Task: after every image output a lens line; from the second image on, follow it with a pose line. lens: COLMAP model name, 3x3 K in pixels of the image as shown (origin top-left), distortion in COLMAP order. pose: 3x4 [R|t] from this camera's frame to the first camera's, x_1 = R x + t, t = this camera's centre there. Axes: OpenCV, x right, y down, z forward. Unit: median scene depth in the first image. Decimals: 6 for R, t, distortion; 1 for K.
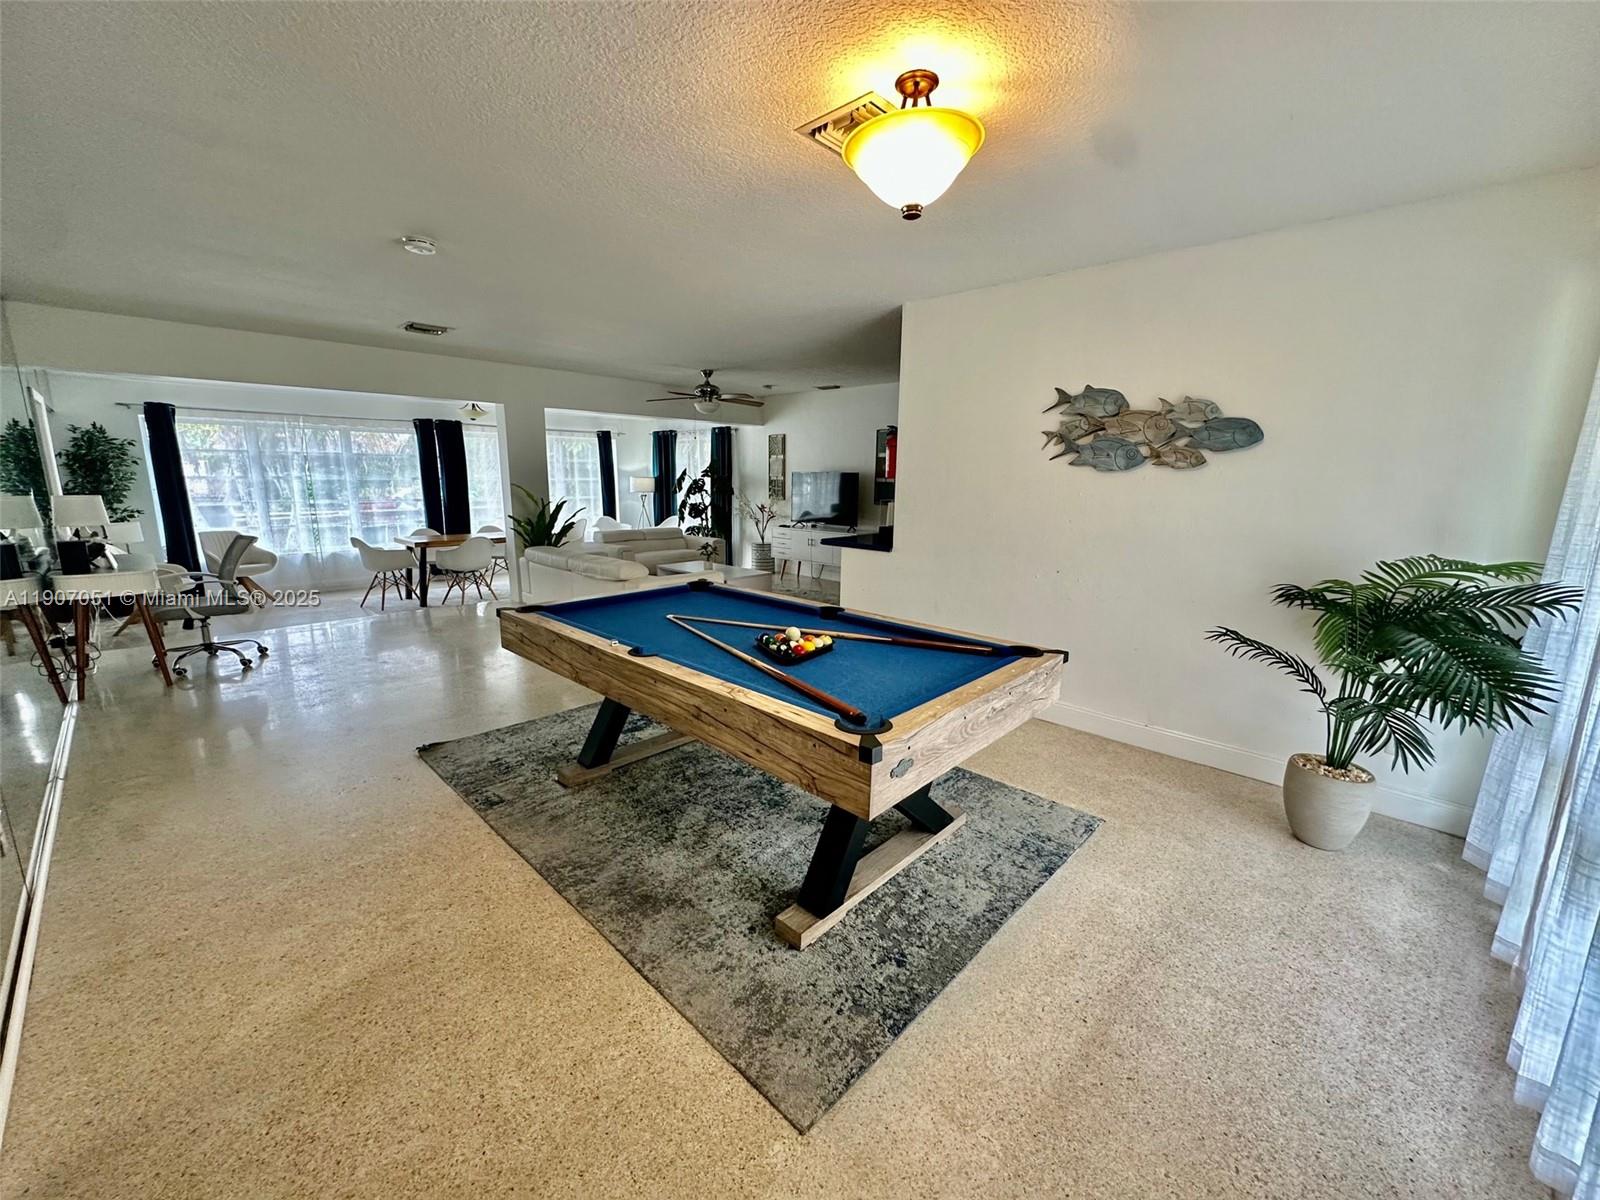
lens RADIAL K [[639.9, 0, 799.1], [0, 639.9, 600.2], [0, 0, 1]] dist [-0.001821, 0.000469]
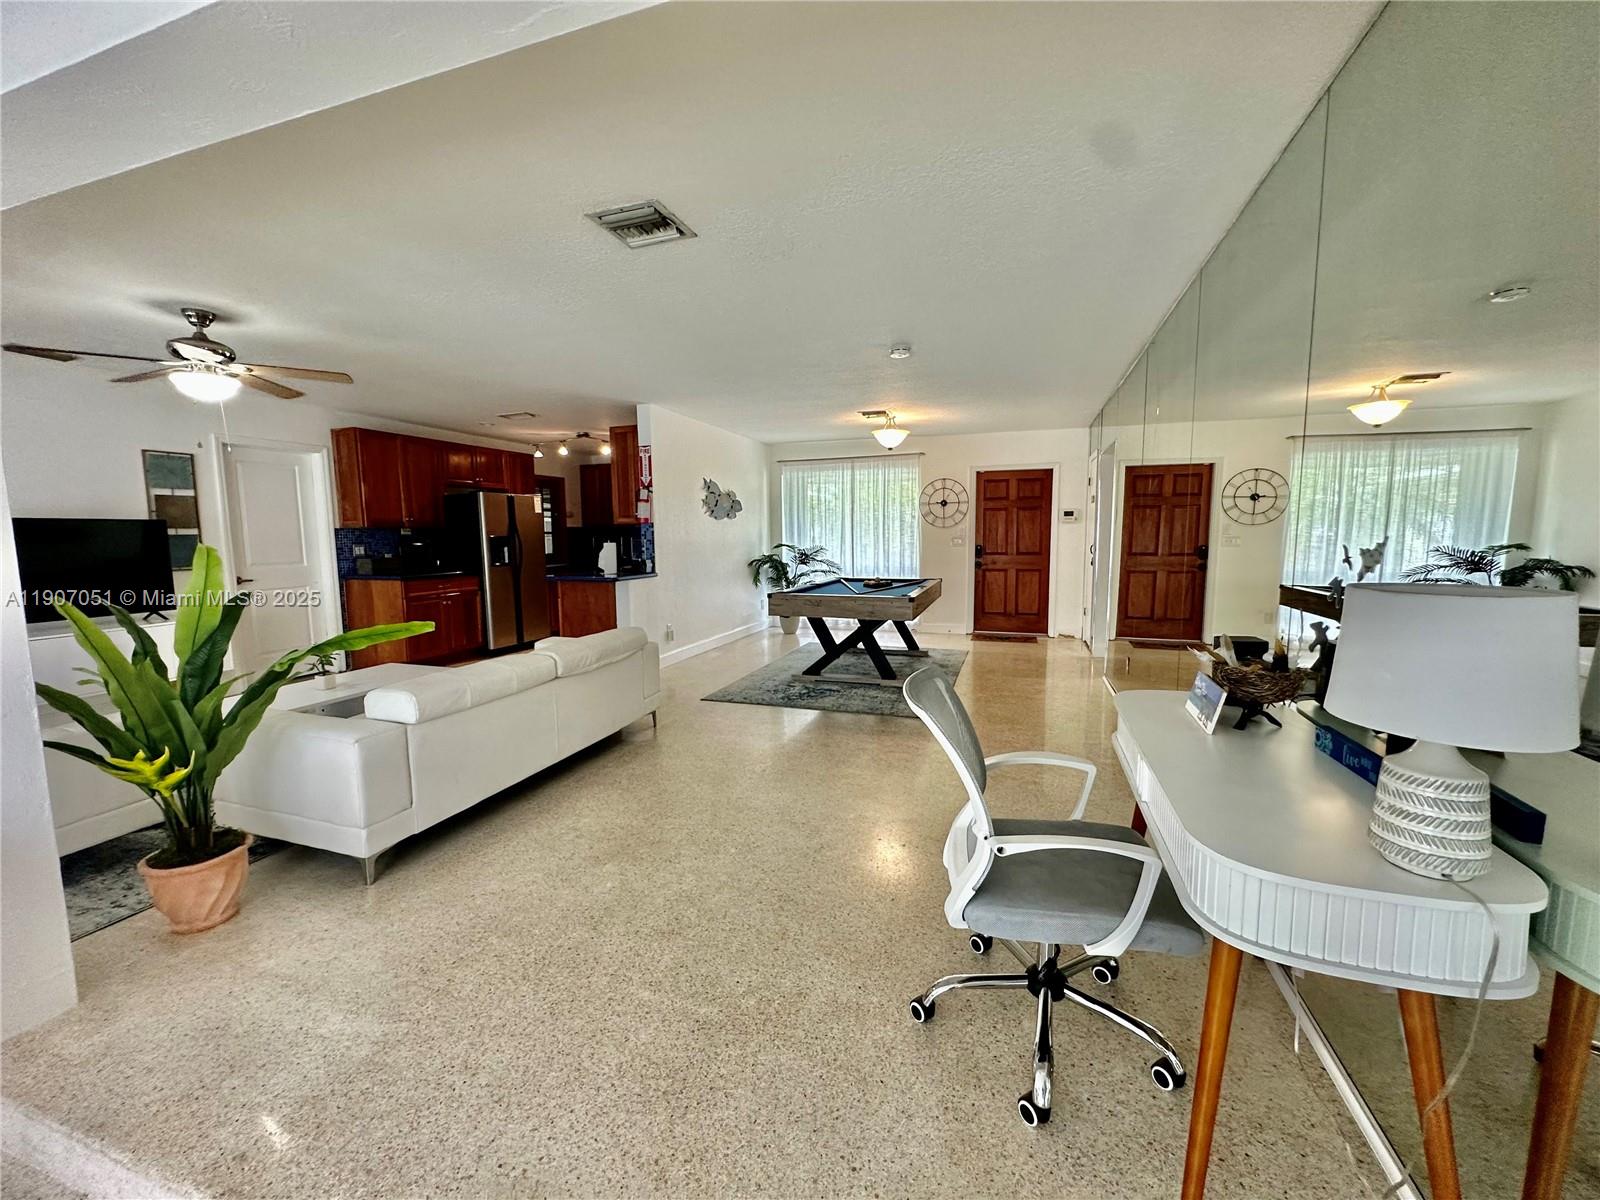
lens RADIAL K [[639.9, 0, 799.1], [0, 639.9, 600.2], [0, 0, 1]] dist [-0.001821, 0.000469]
pose [[-0.423943, -0.105438, 0.899530, -0.694752], [0.181032, 0.963292, 0.198232, -0.136257], [-0.887412, 0.246883, -0.389294, 0.717319]]
